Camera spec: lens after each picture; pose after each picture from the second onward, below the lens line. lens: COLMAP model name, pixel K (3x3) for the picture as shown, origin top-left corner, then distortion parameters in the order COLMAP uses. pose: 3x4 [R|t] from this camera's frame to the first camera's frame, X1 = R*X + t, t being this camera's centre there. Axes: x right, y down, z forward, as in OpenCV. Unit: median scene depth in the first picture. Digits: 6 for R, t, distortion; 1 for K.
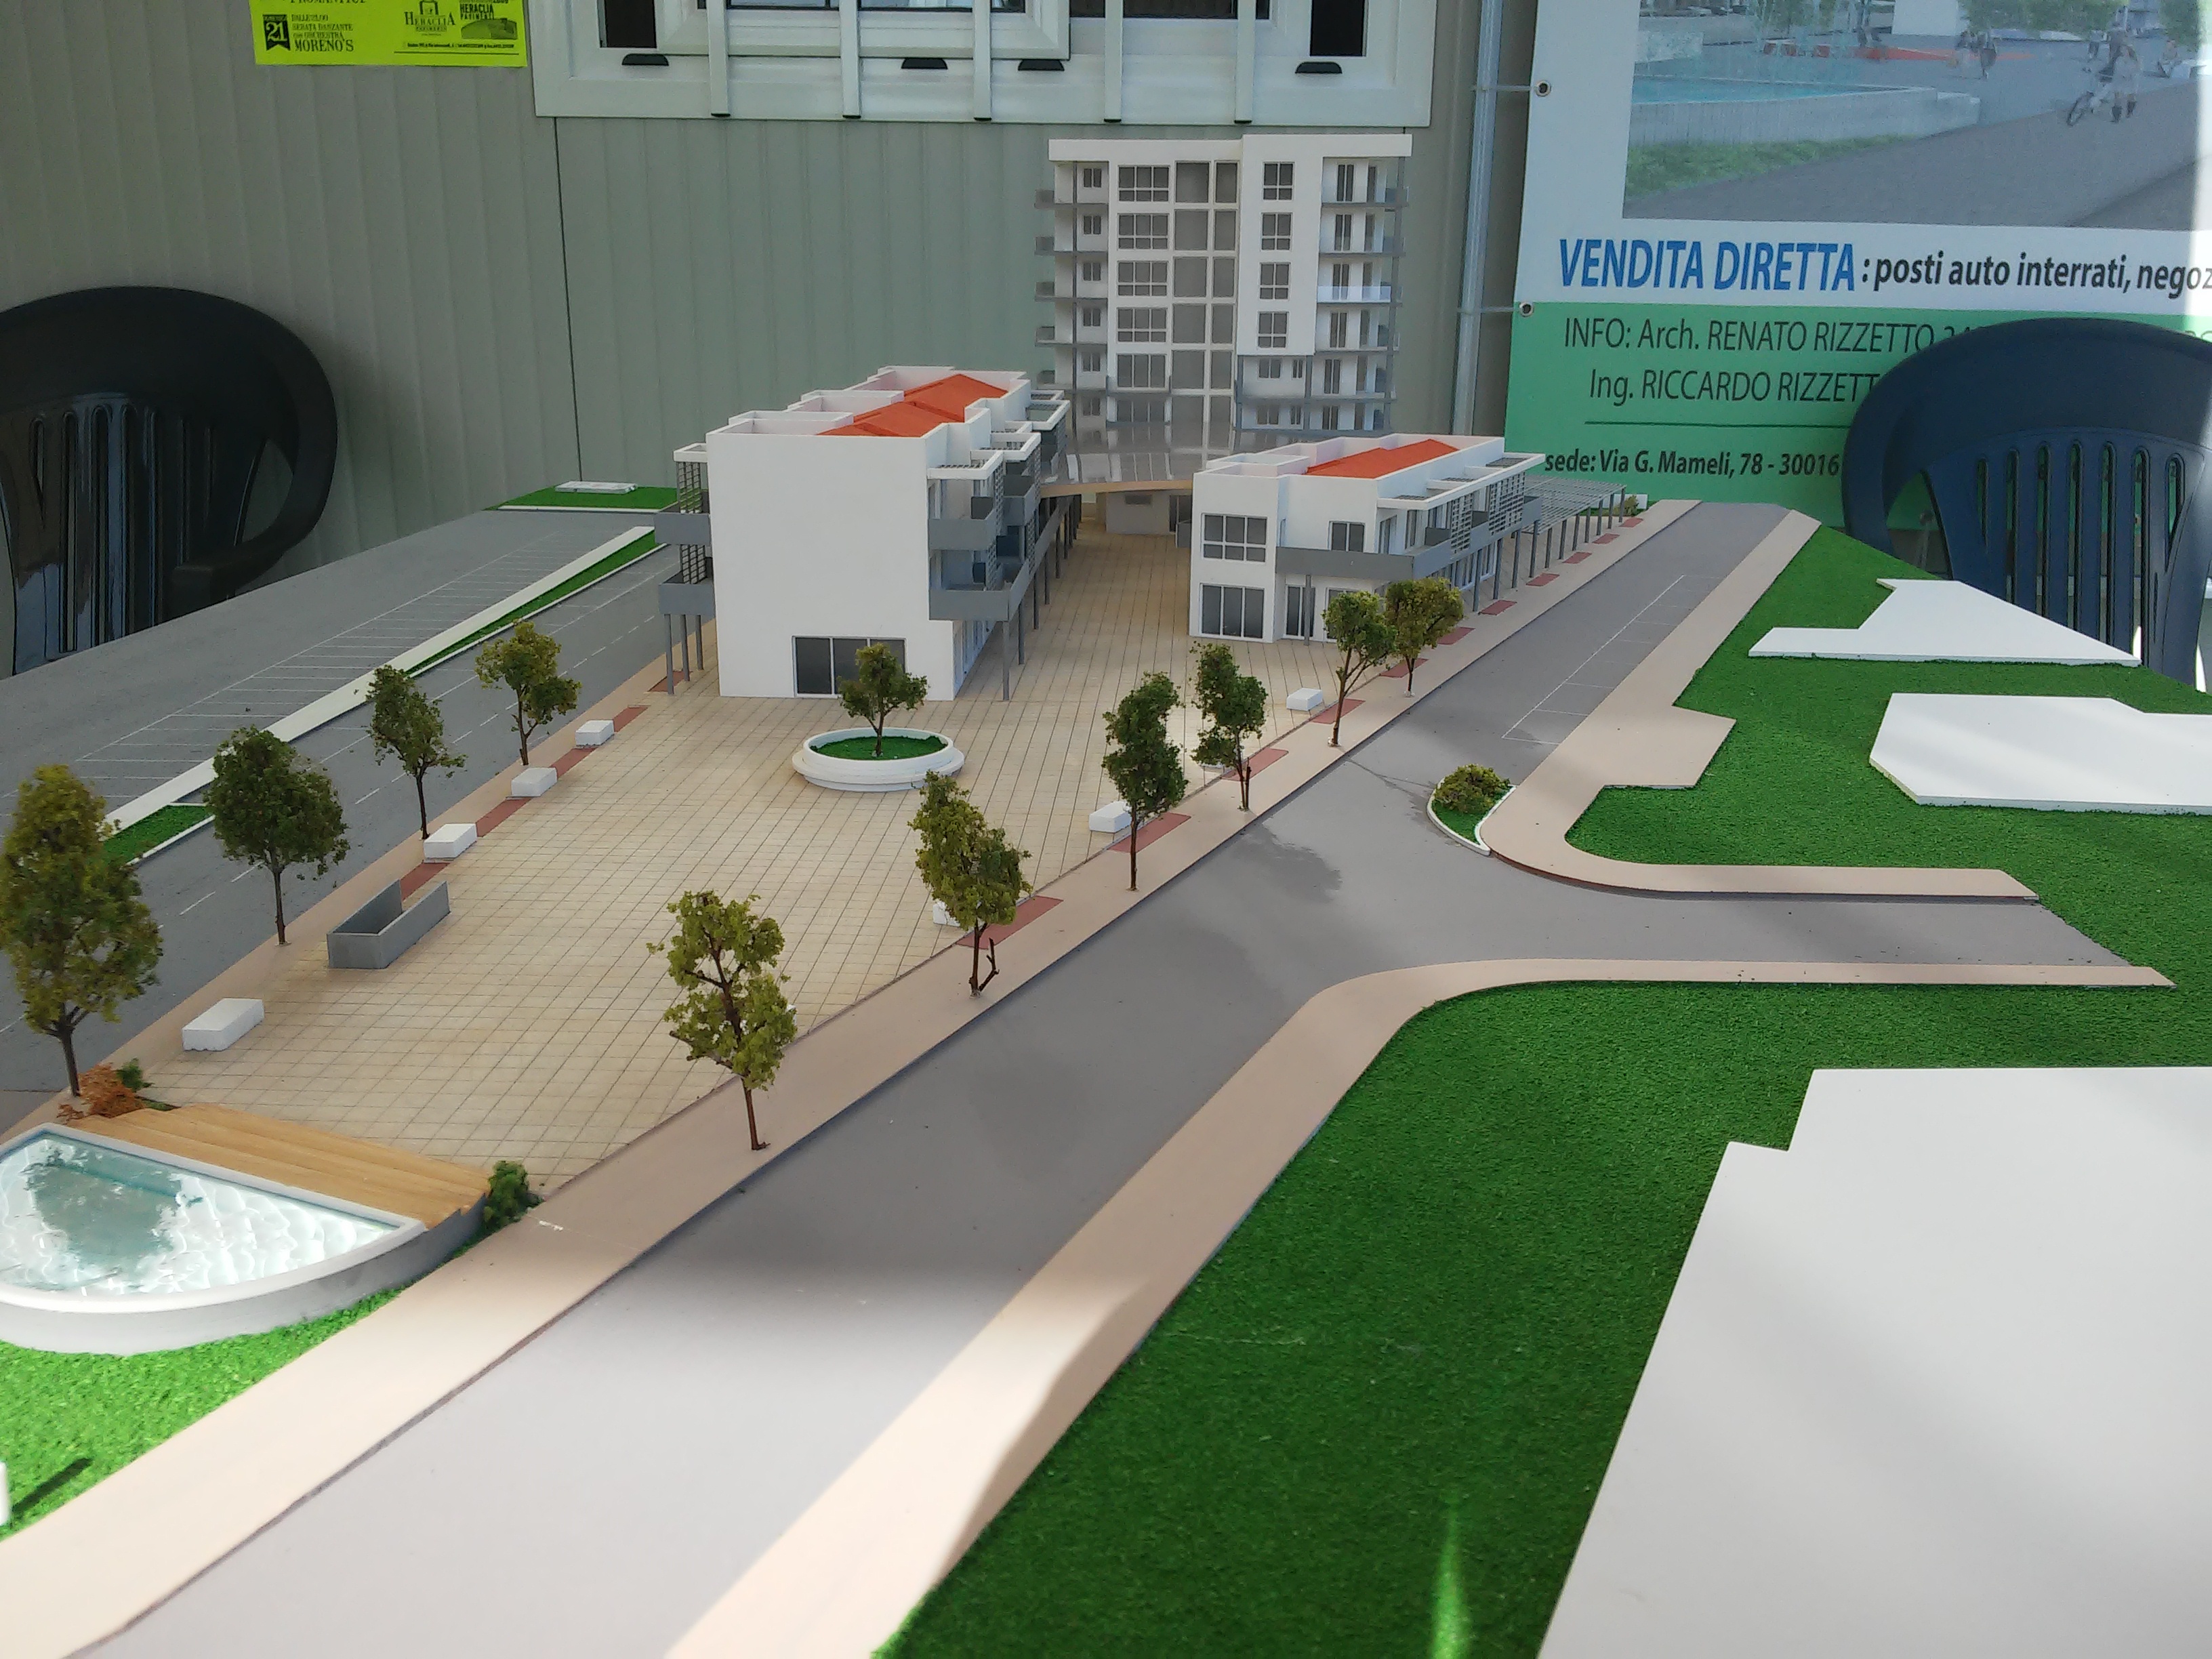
lens RADIAL K [[1936.5, 0, 1111.7], [0, 1936.5, 816.0], [0, 0, 1]] dist [0.086030, -0.206627]
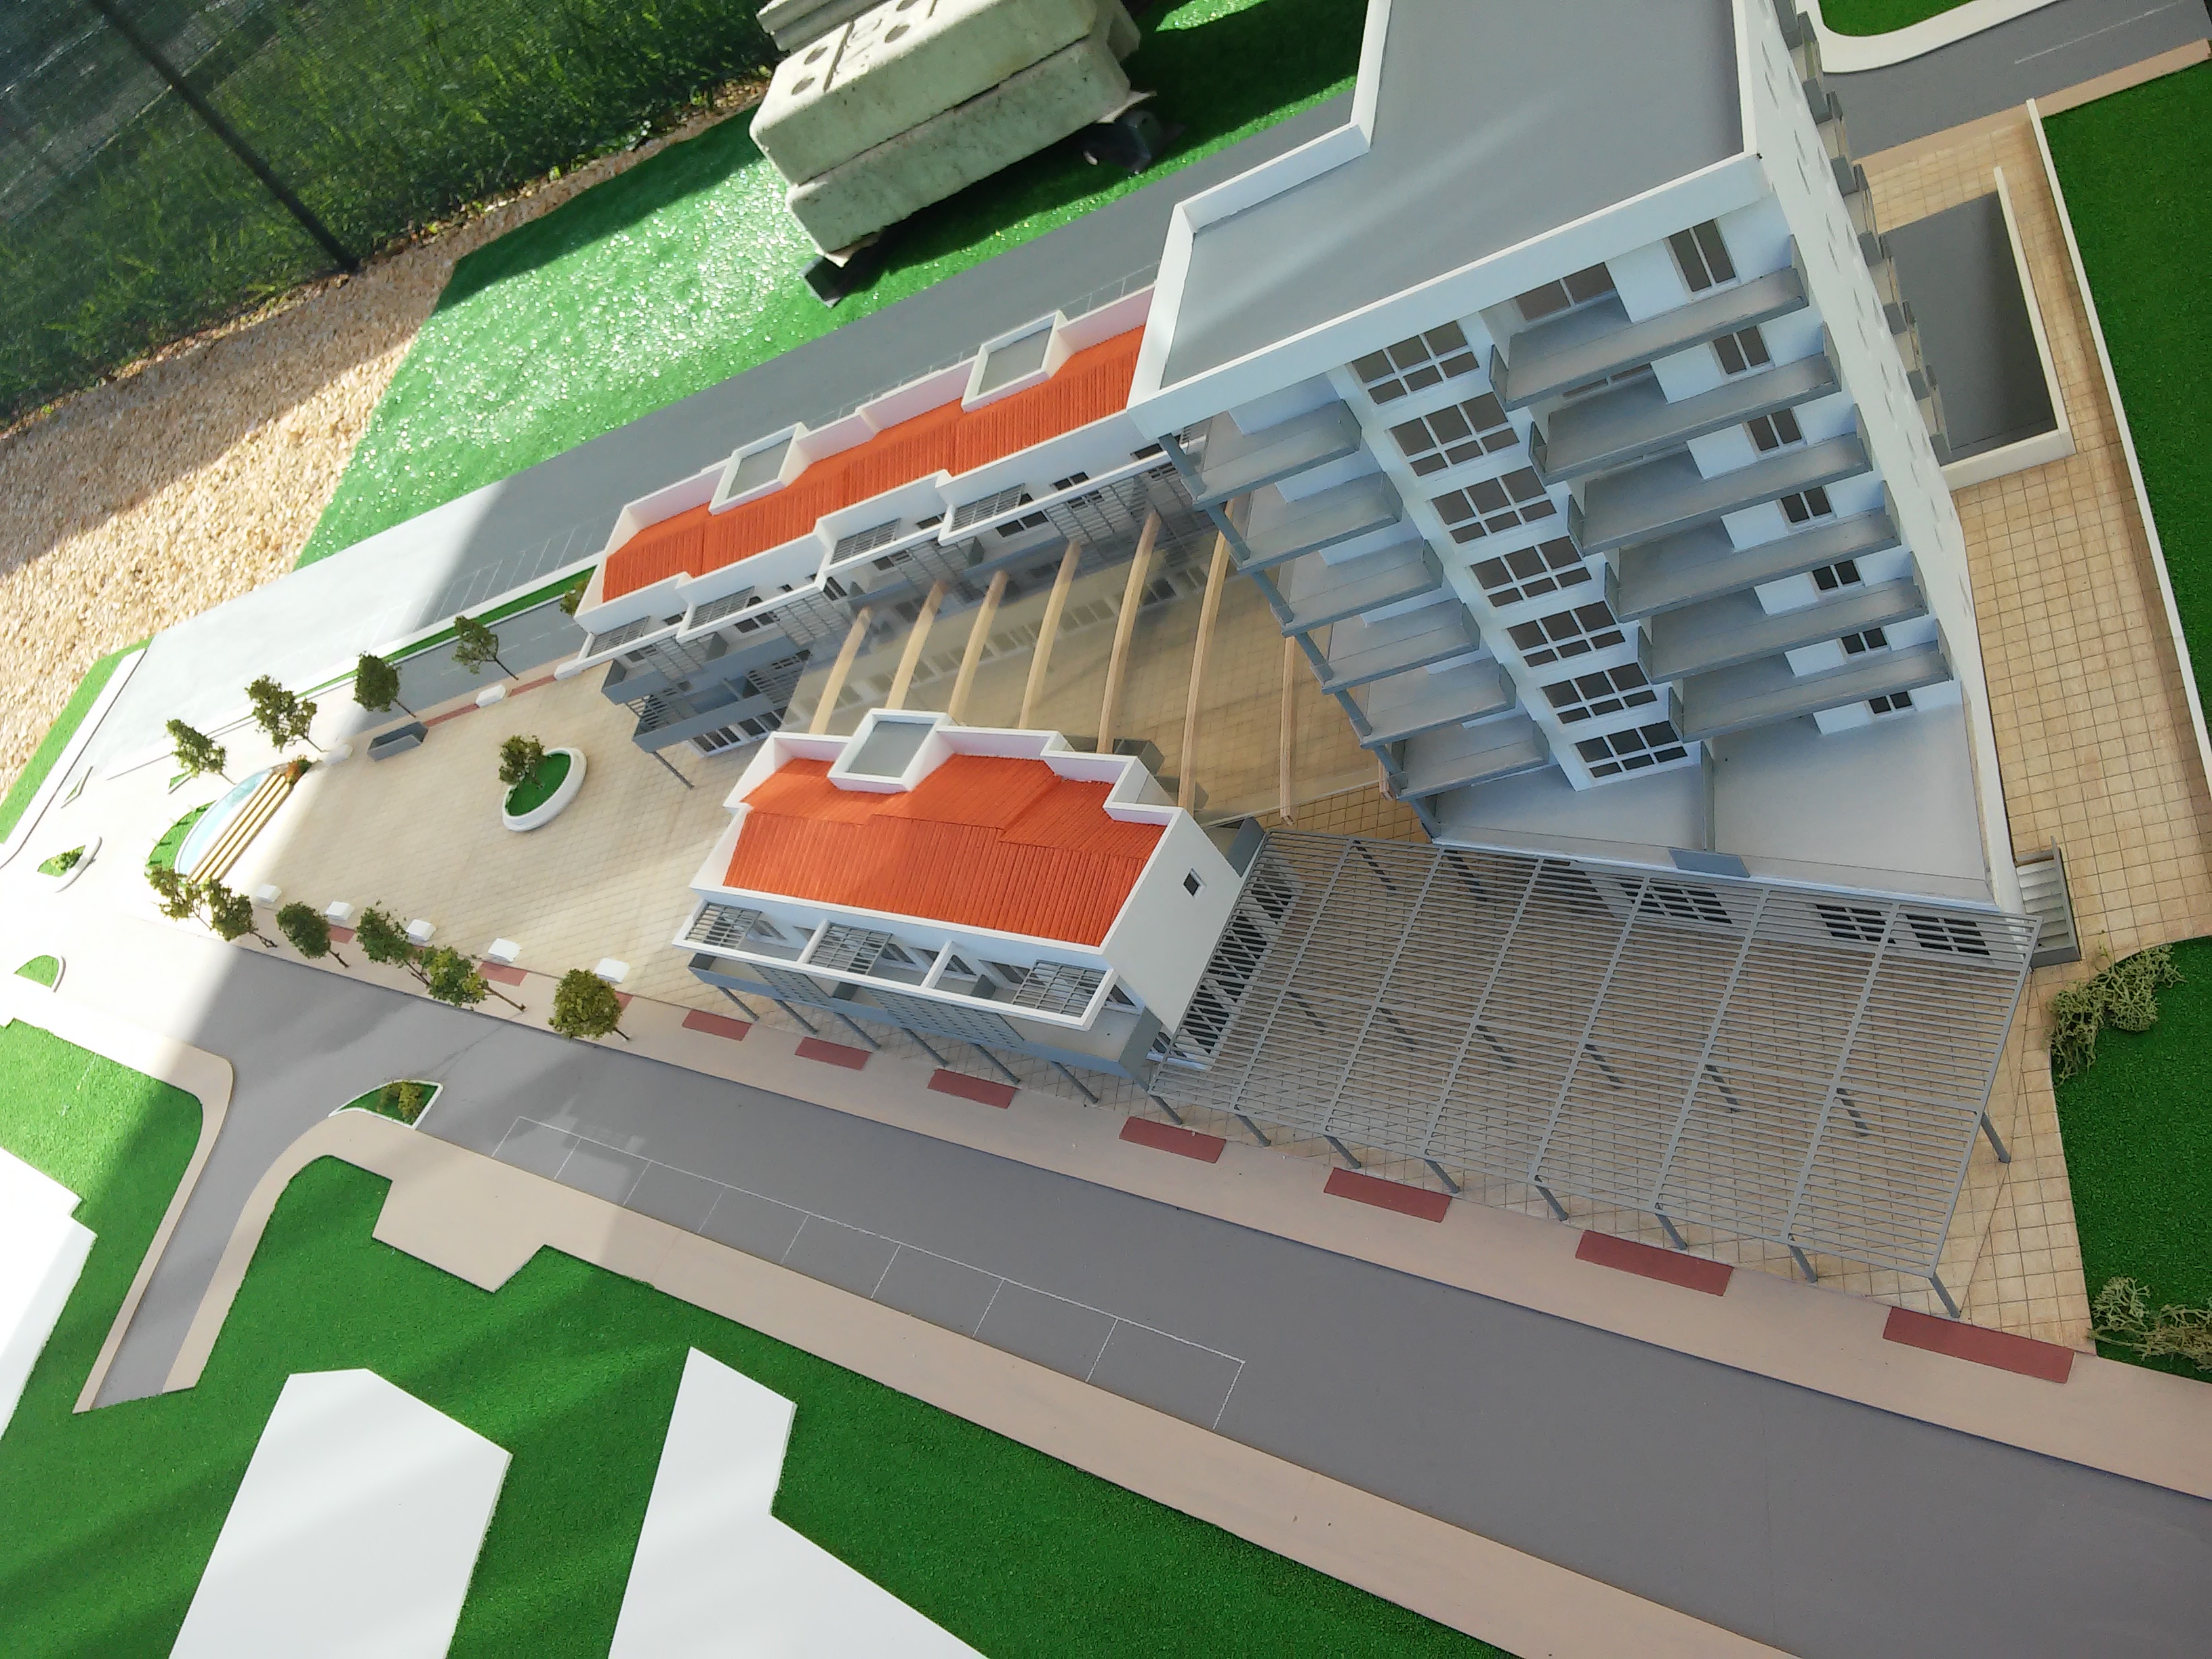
lens RADIAL K [[1936.5, 0, 1111.7], [0, 1936.5, 816.0], [0, 0, 1]] dist [0.086030, -0.206627]
pose [[-0.123503, 0.749315, -0.650595, 0.495102], [0.264820, 0.656725, 0.706104, -0.570385], [0.956356, -0.085084, -0.279541, 1.039045]]
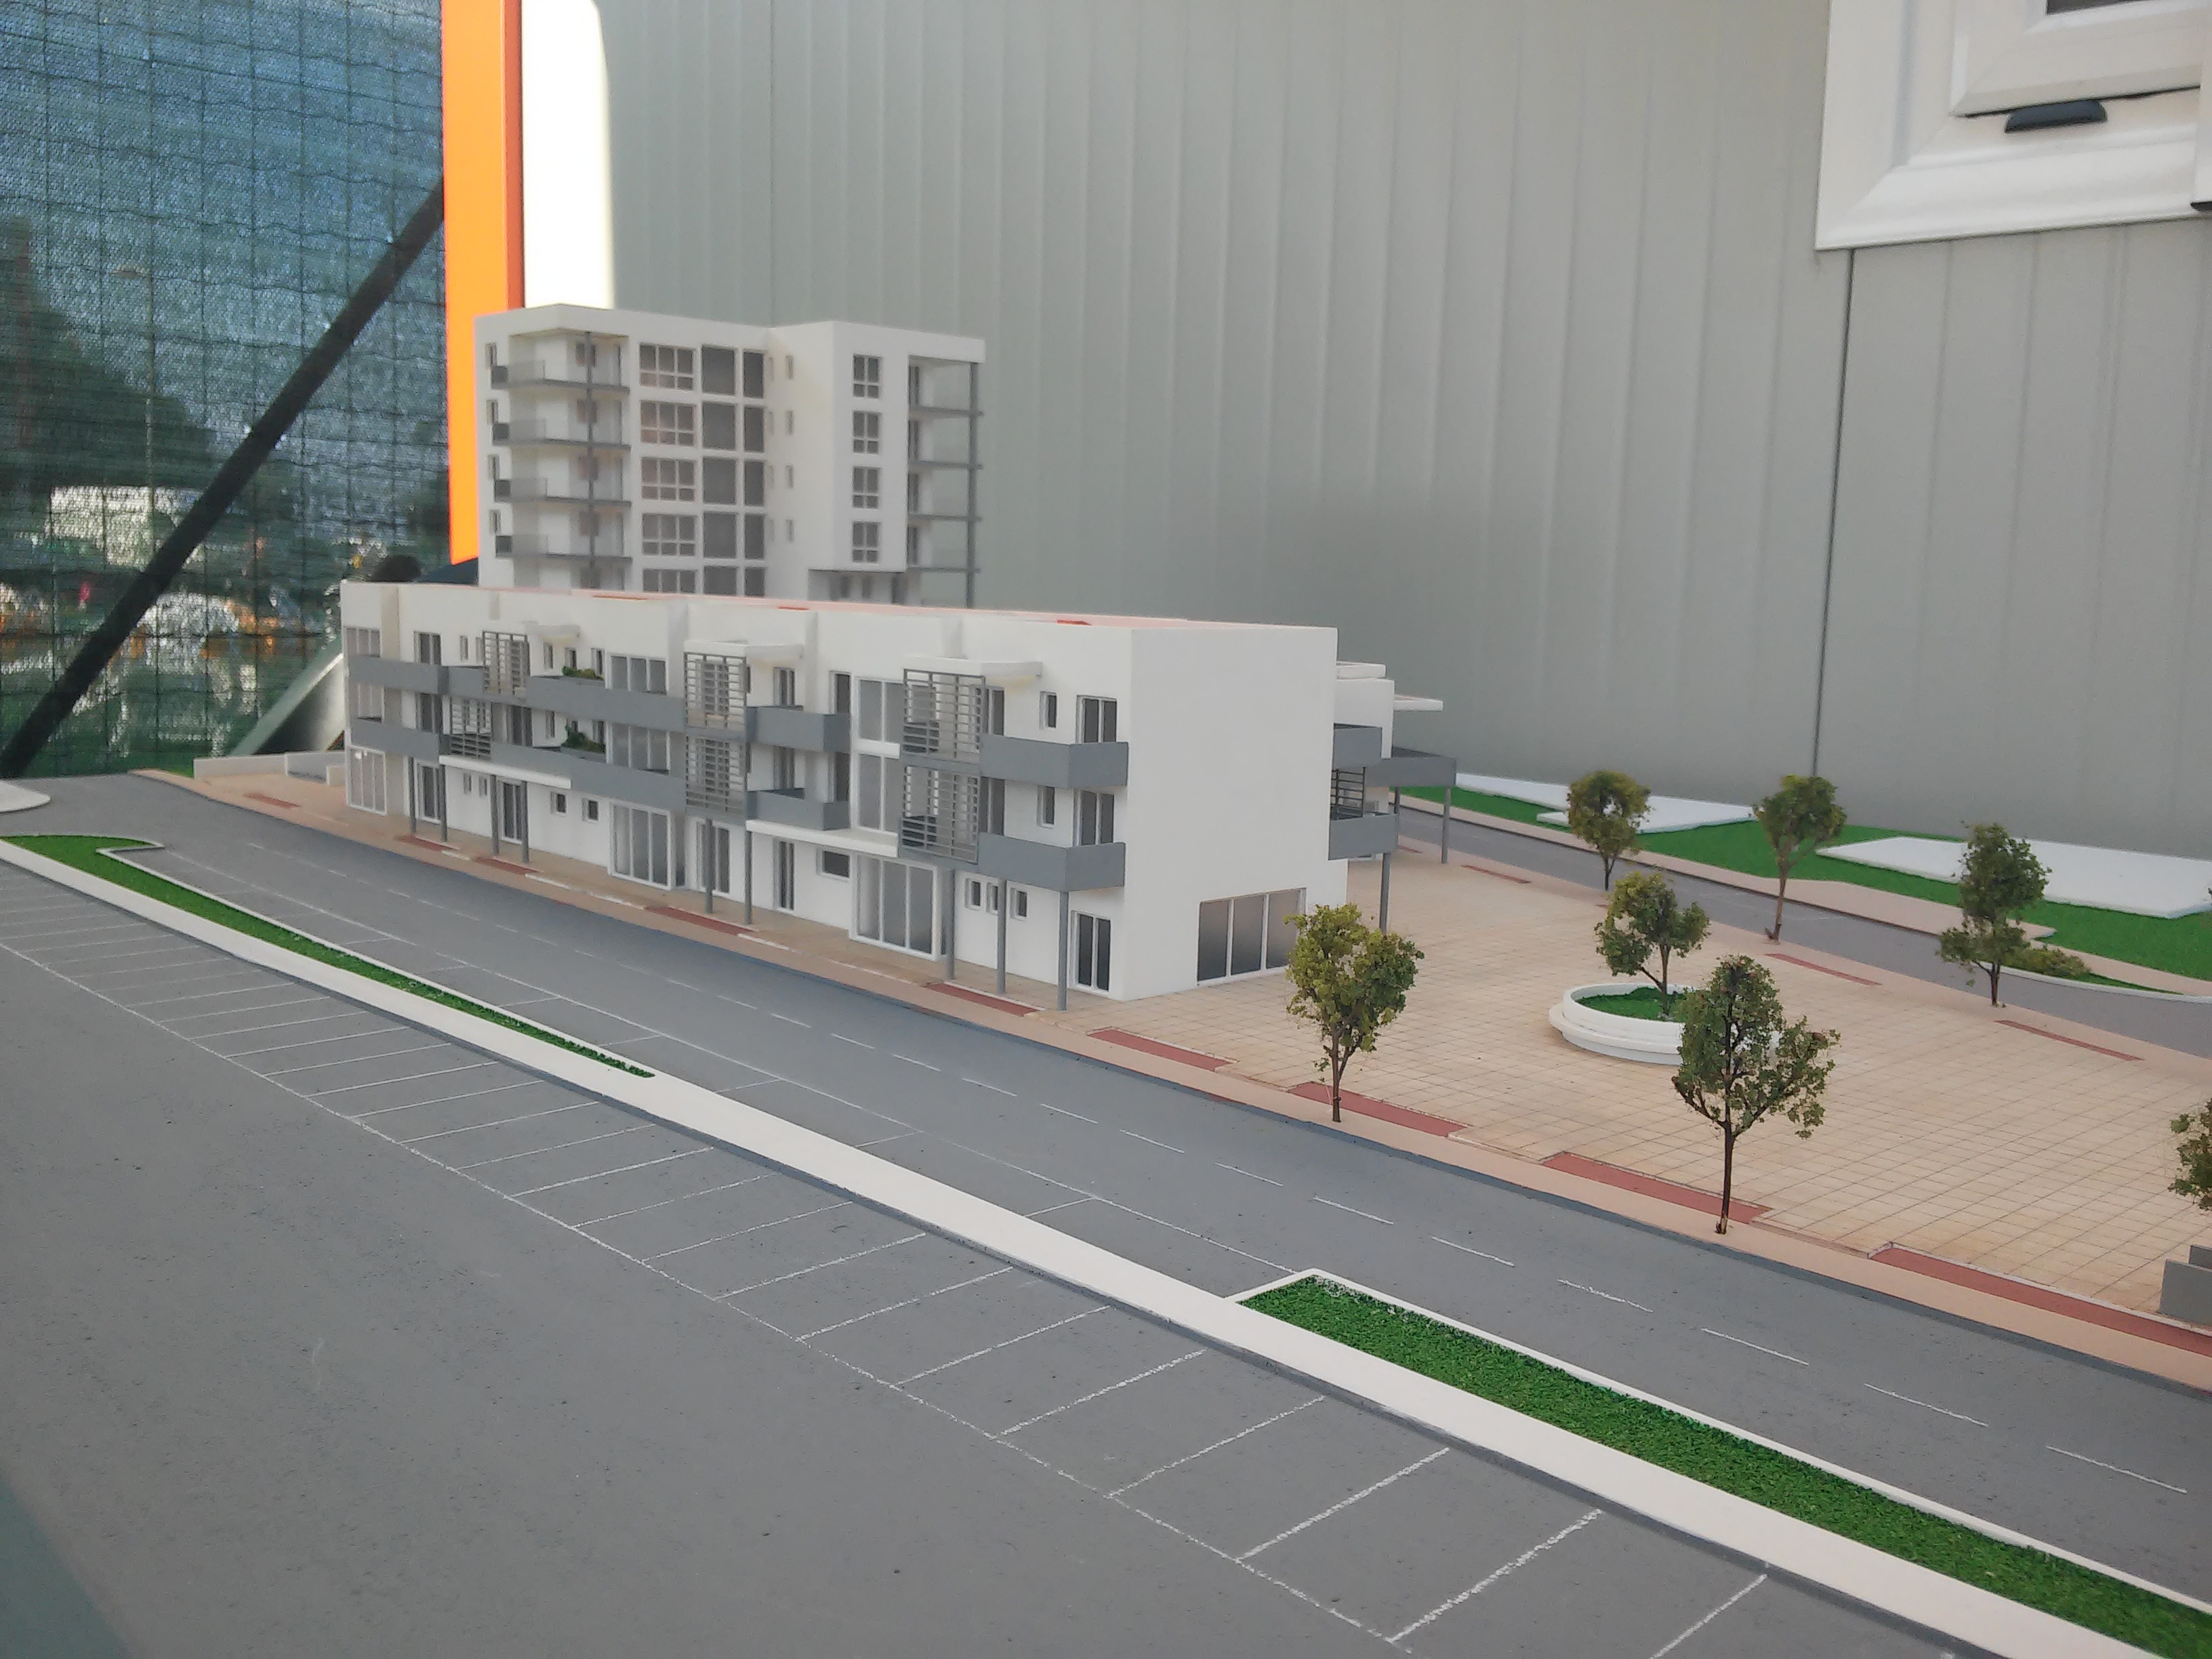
lens RADIAL K [[1893.7, 0, 1113.3], [0, 1893.7, 843.0], [0, 0, 1]] dist [0.108215, -0.197195]
pose [[0.703883, -0.089576, 0.704645, -0.431667], [0.174702, 0.983376, -0.049504, -0.053510], [-0.688497, 0.157948, 0.707831, 0.327731]]
